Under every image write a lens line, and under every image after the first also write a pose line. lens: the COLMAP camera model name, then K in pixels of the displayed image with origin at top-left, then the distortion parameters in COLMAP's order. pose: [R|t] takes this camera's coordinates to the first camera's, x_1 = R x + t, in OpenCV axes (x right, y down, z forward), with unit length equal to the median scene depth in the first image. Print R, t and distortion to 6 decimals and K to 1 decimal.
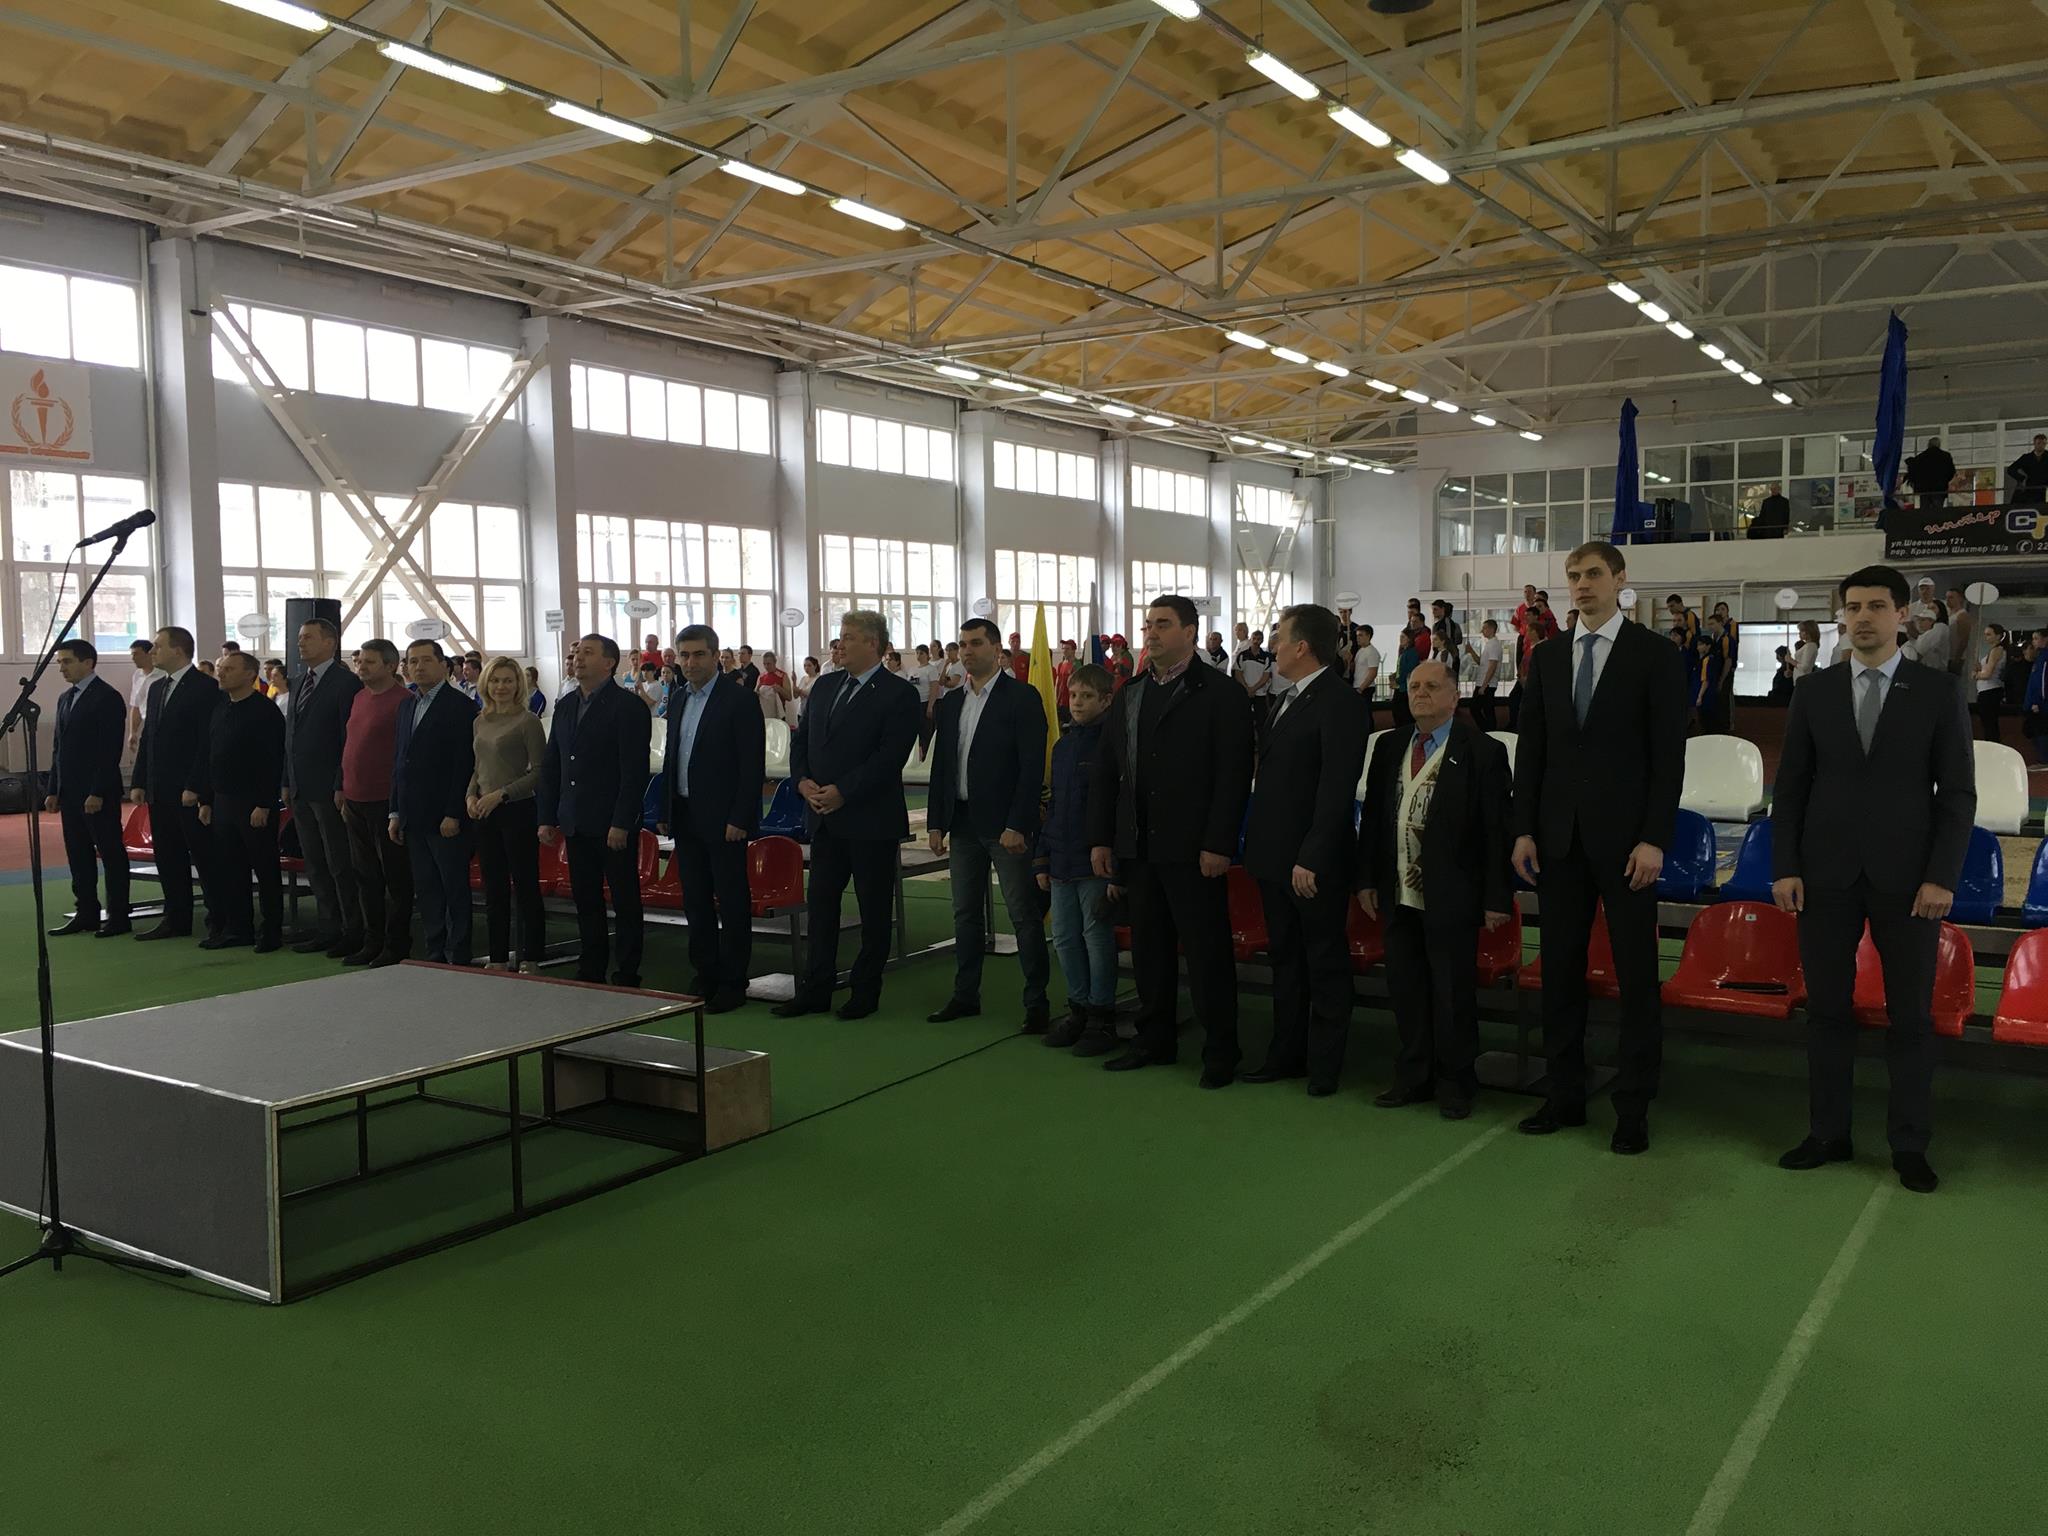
lens RADIAL K [[1742.5, 0, 1030.2], [0, 1742.5, 767.9], [0, 0, 1]] dist [0.080712, -0.109124]
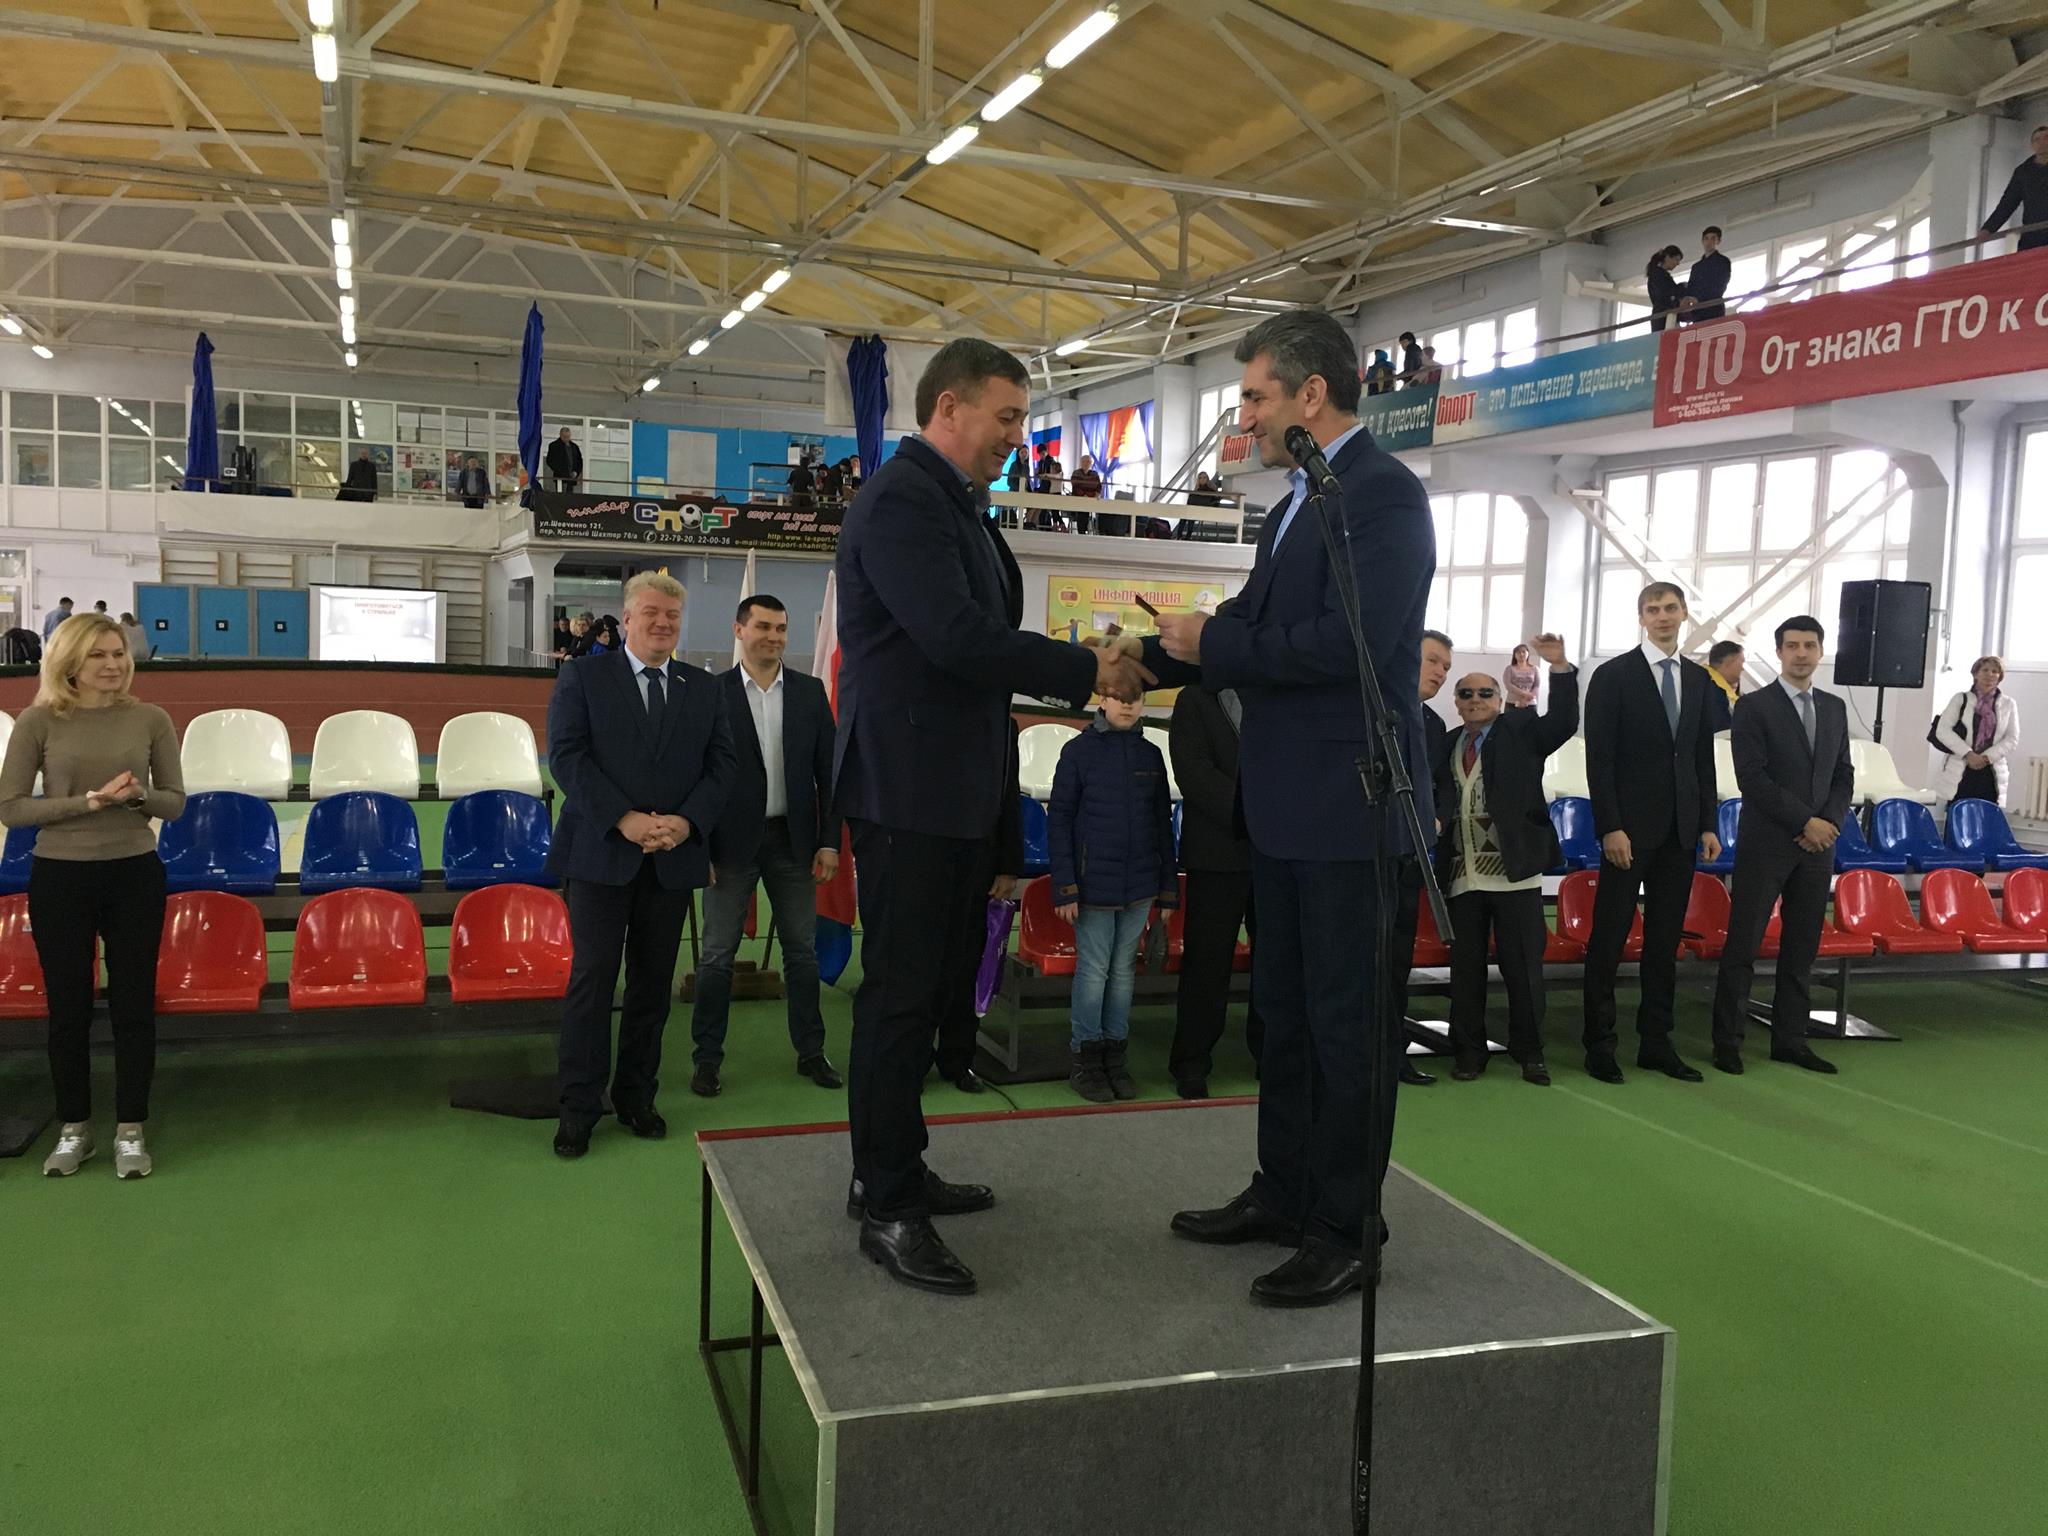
lens RADIAL K [[1741.0, 0, 1027.3], [0, 1741.0, 766.1], [0, 0, 1]] dist [0.083439, -0.111810]
pose [[0.602745, -0.029335, 0.797395, -0.172589], [0.009728, 0.999520, 0.029417, -0.008107], [-0.797875, -0.009974, 0.602741, 0.119761]]
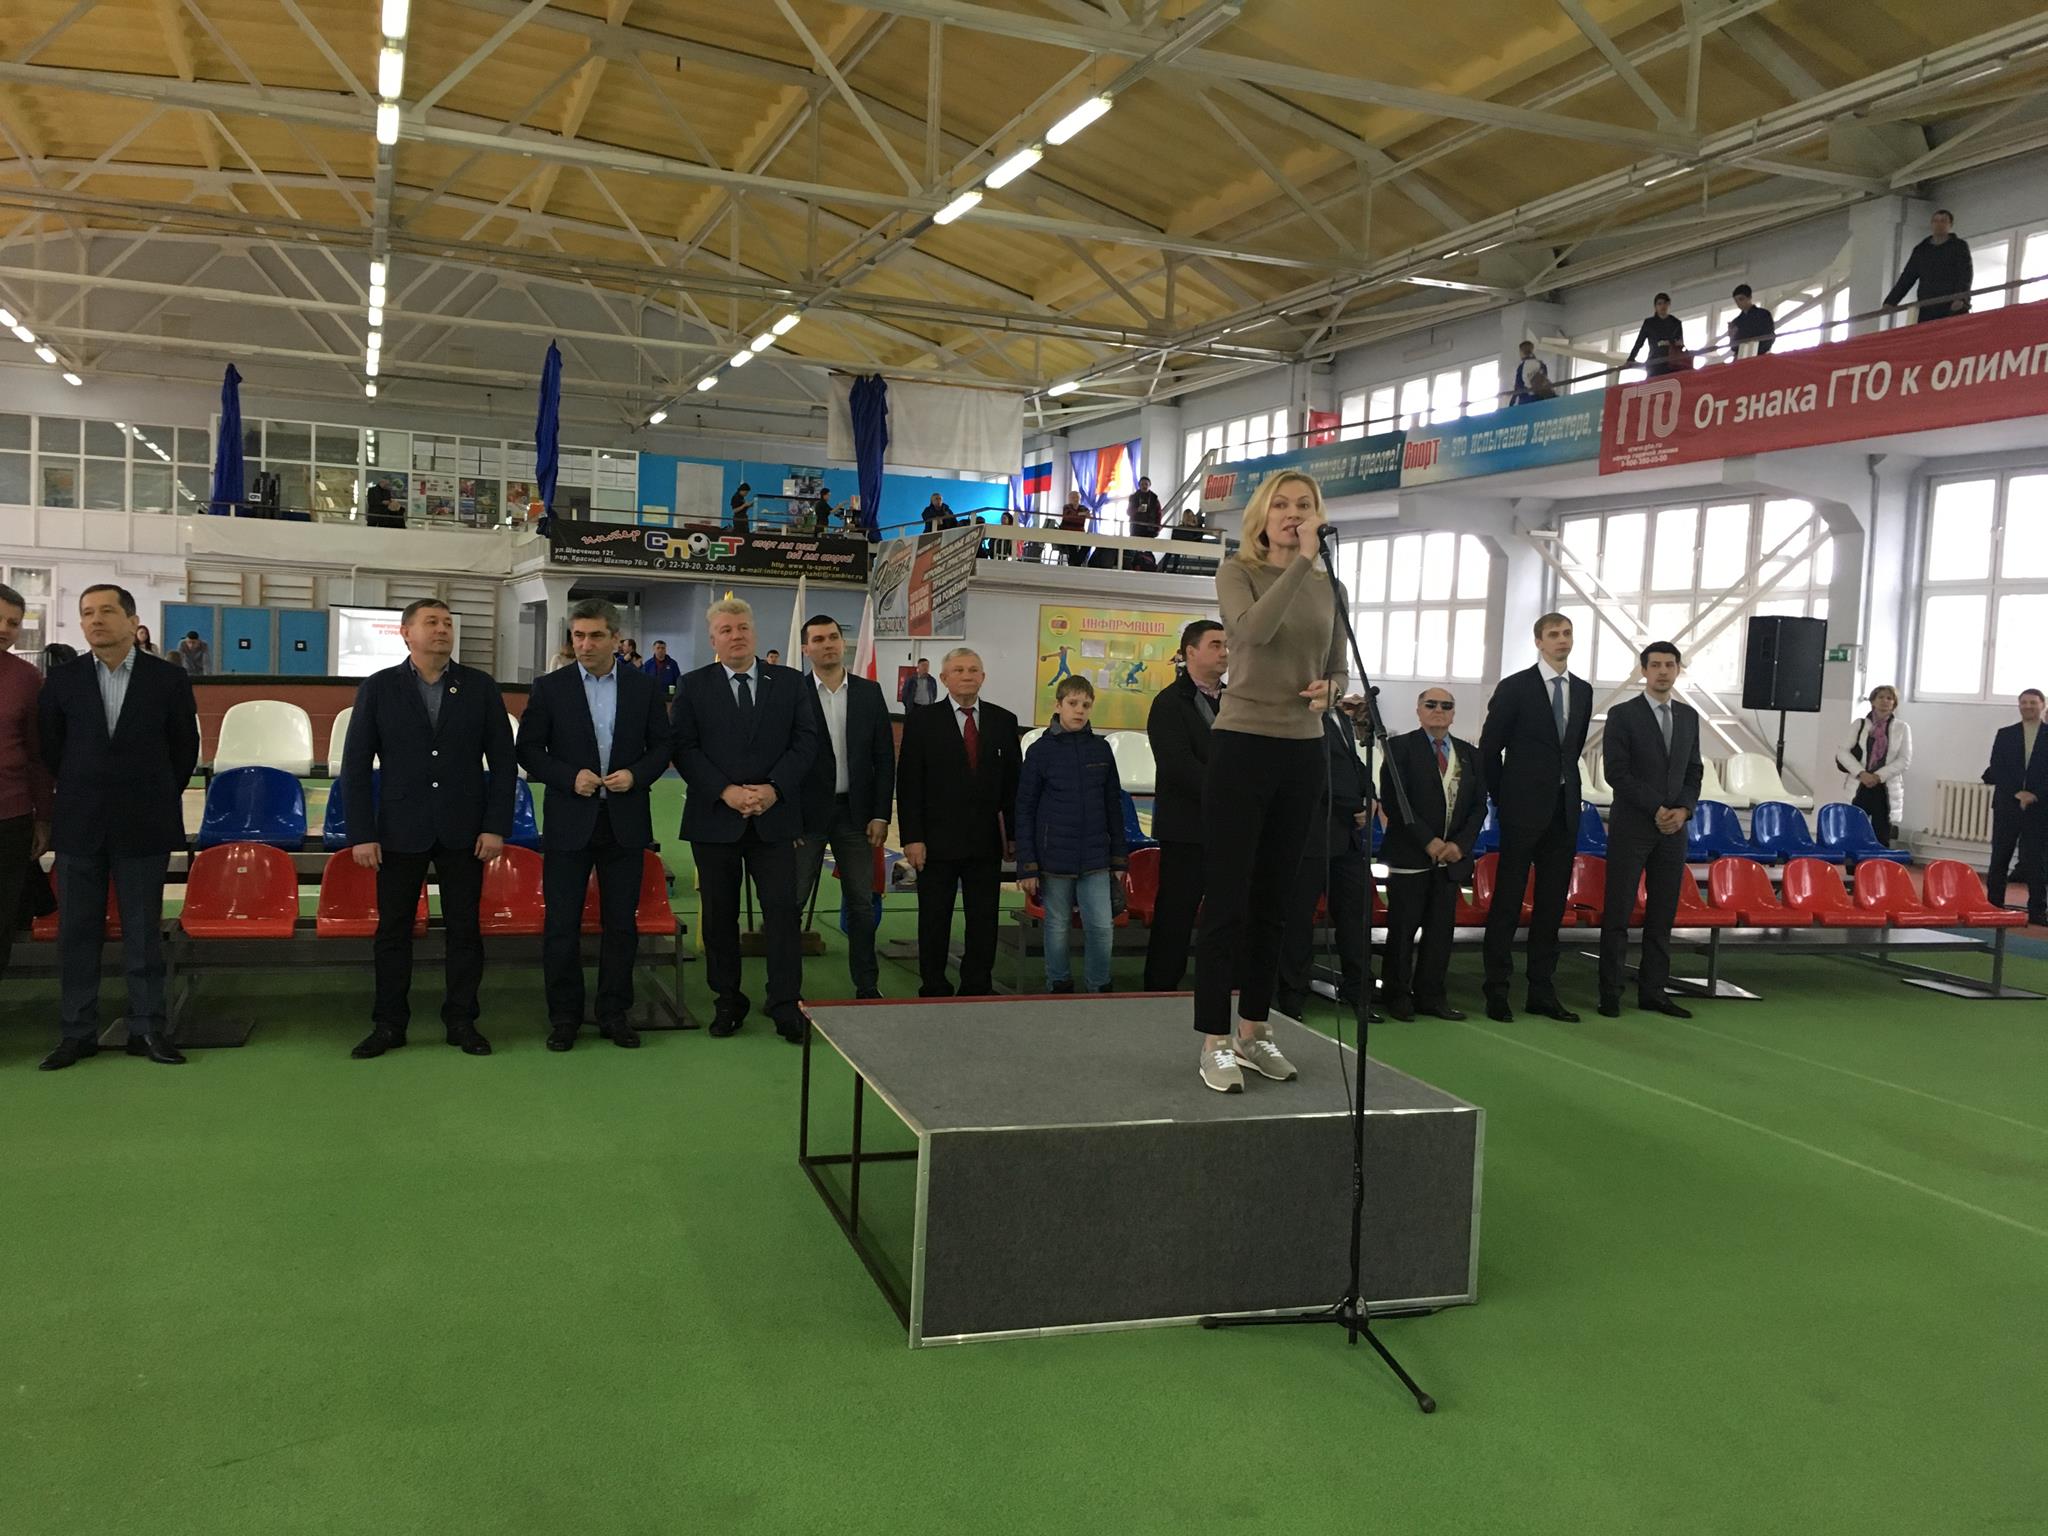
lens RADIAL K [[1742.5, 0, 1030.2], [0, 1742.5, 767.9], [0, 0, 1]] dist [0.080712, -0.109124]
pose [[0.594244, -0.009911, 0.804224, -0.215213], [-0.001005, 0.999914, 0.013066, -0.003164], [-0.804284, -0.008572, 0.594183, 0.092163]]
